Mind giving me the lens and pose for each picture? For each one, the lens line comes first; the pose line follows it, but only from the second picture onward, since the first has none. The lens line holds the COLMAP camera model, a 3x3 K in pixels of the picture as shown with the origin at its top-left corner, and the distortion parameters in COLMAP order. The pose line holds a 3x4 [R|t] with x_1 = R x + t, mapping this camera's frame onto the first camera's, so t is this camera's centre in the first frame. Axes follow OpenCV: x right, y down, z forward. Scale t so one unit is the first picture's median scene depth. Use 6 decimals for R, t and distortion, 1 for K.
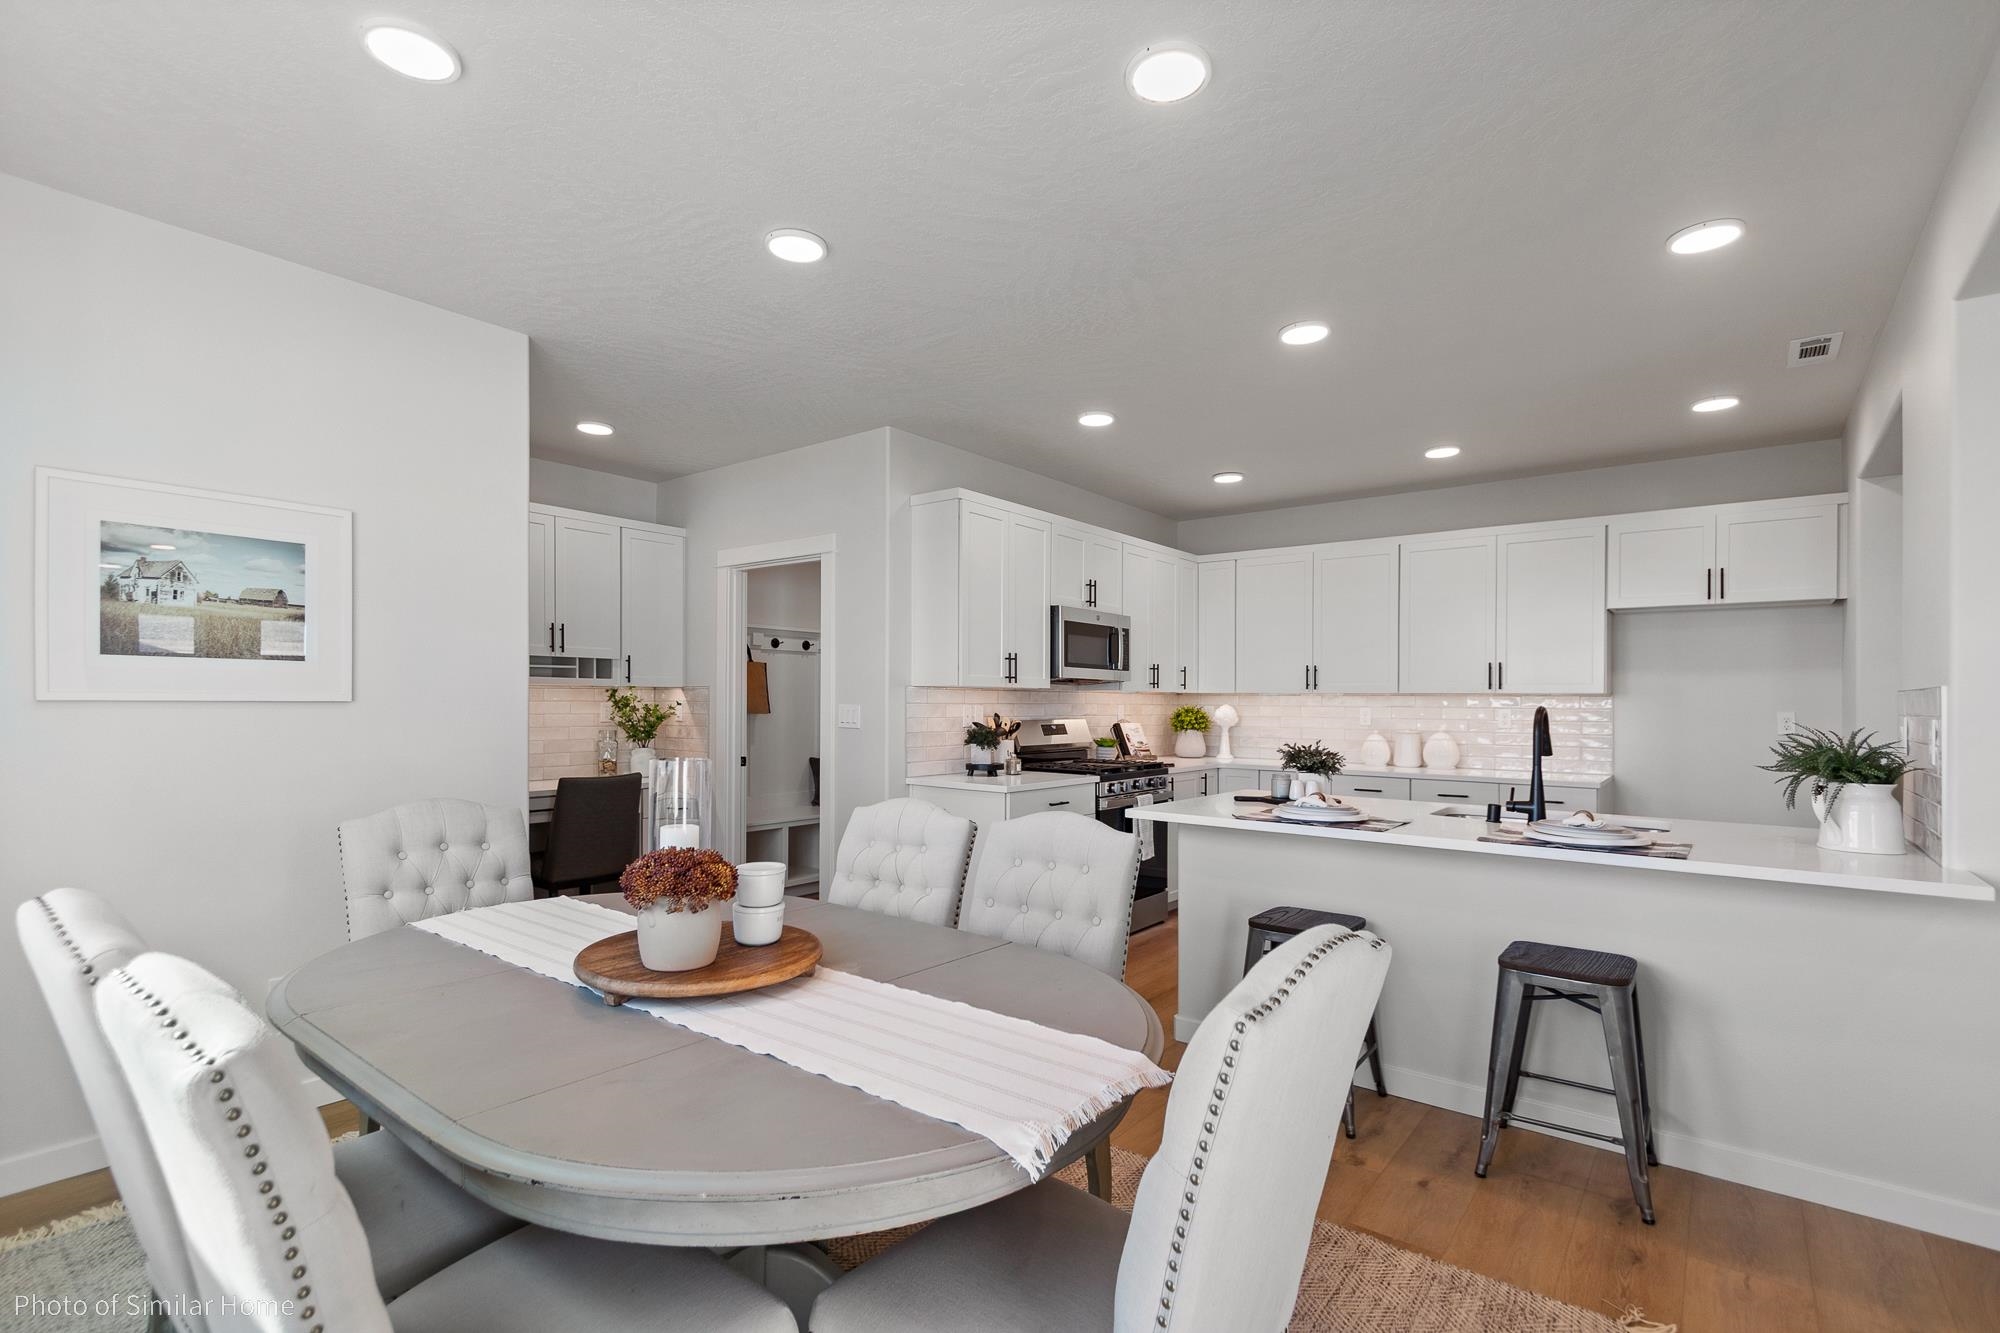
lens RADIAL K [[934.6, 0, 991.3], [0, 934.6, 694.7], [0, 0, 1]] dist [0.028848, 0.000126]
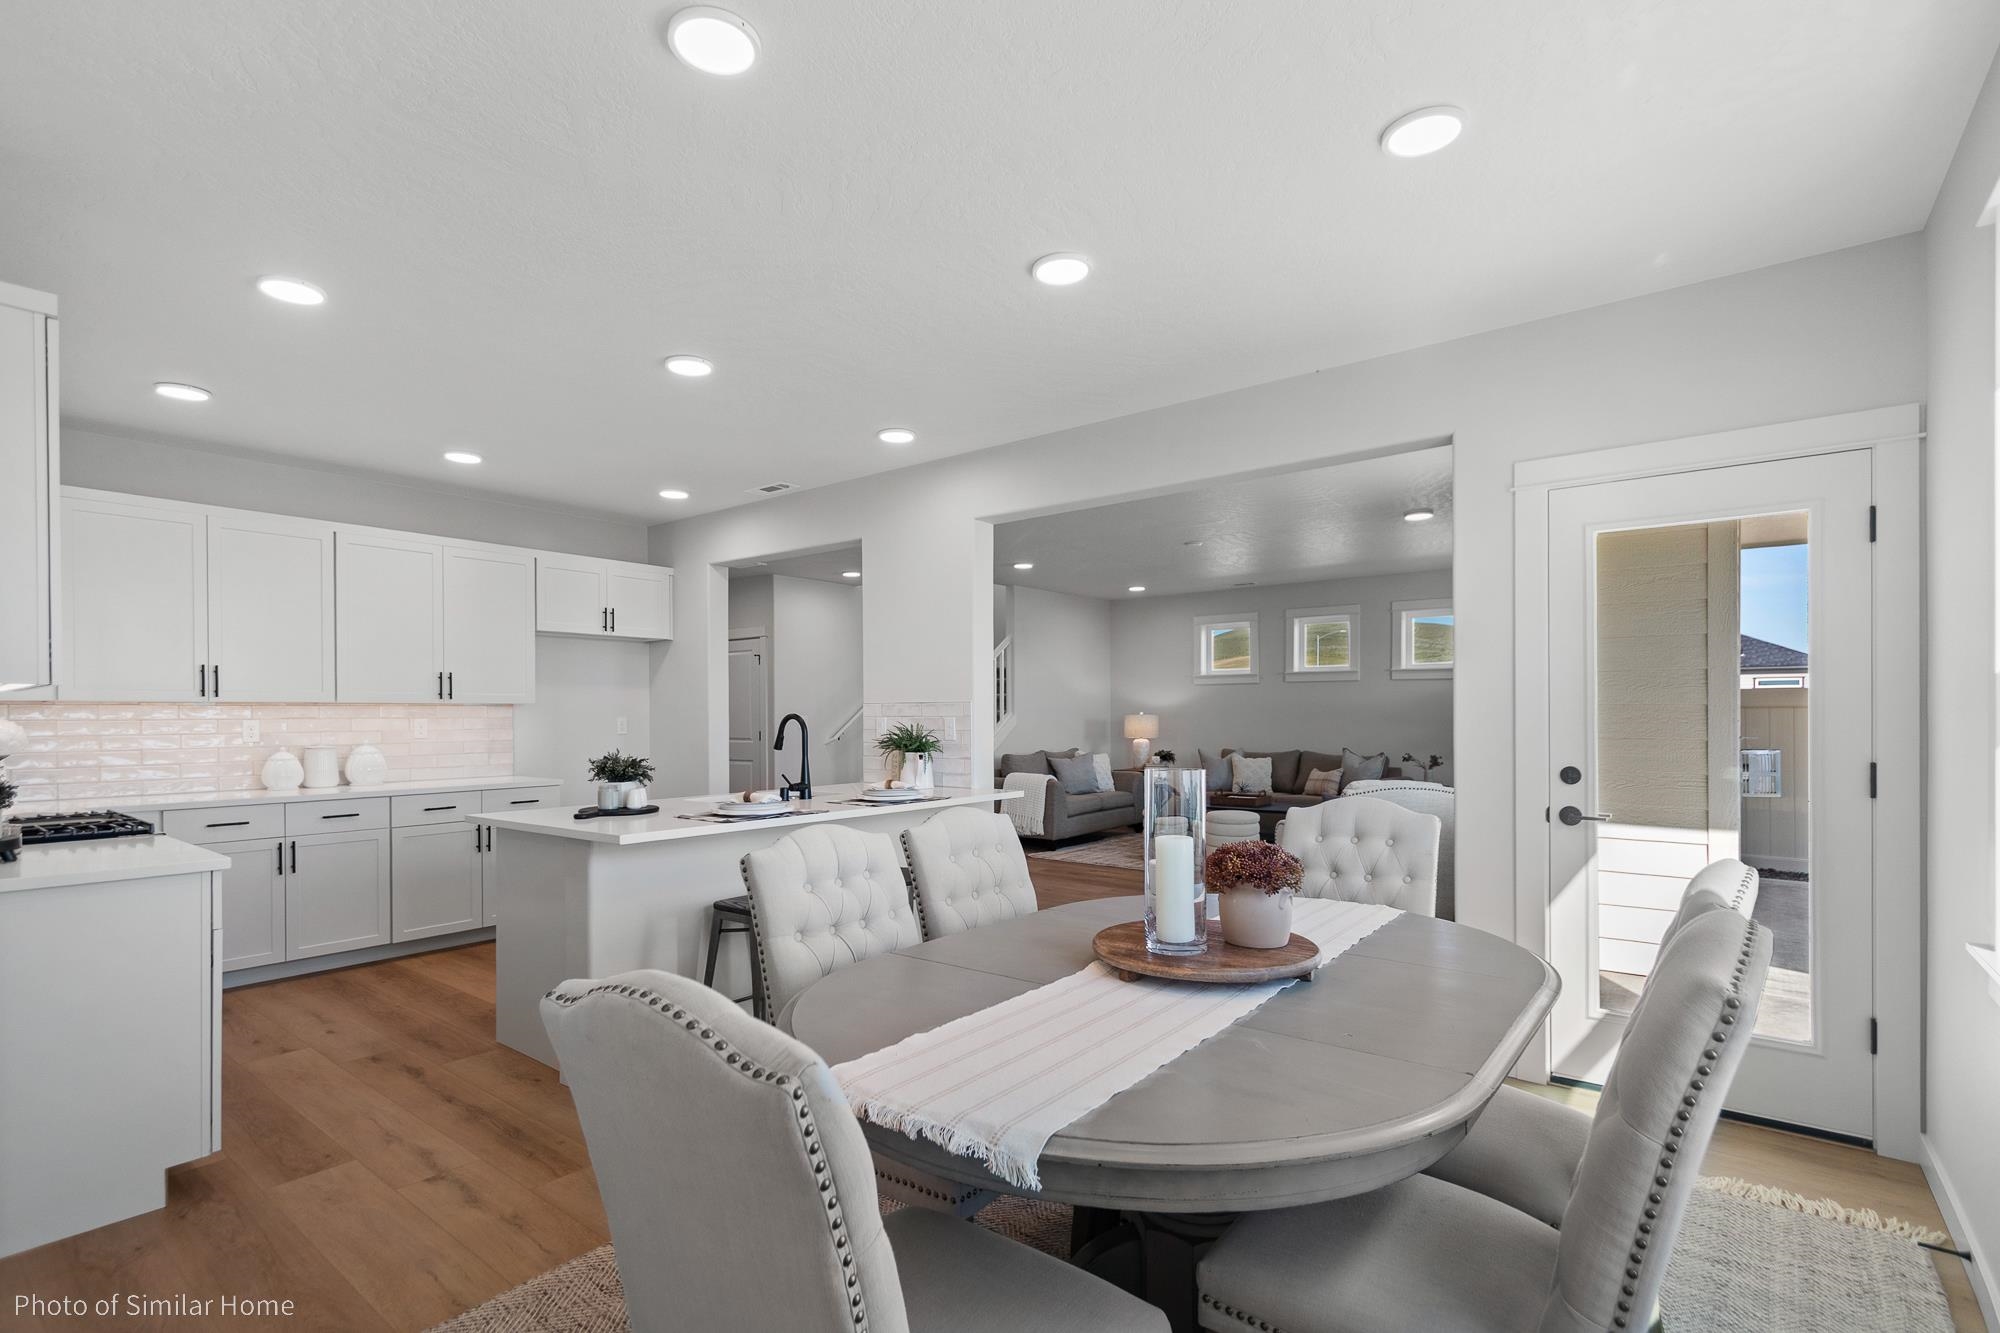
lens RADIAL K [[934.6, 0, 991.3], [0, 934.6, 694.7], [0, 0, 1]] dist [0.028848, 0.000126]
pose [[-0.013872, 0.009309, 0.999860, -0.545624], [-0.002019, 0.999954, -0.009338, -0.002520], [-0.999902, -0.002148, -0.013853, 0.496045]]
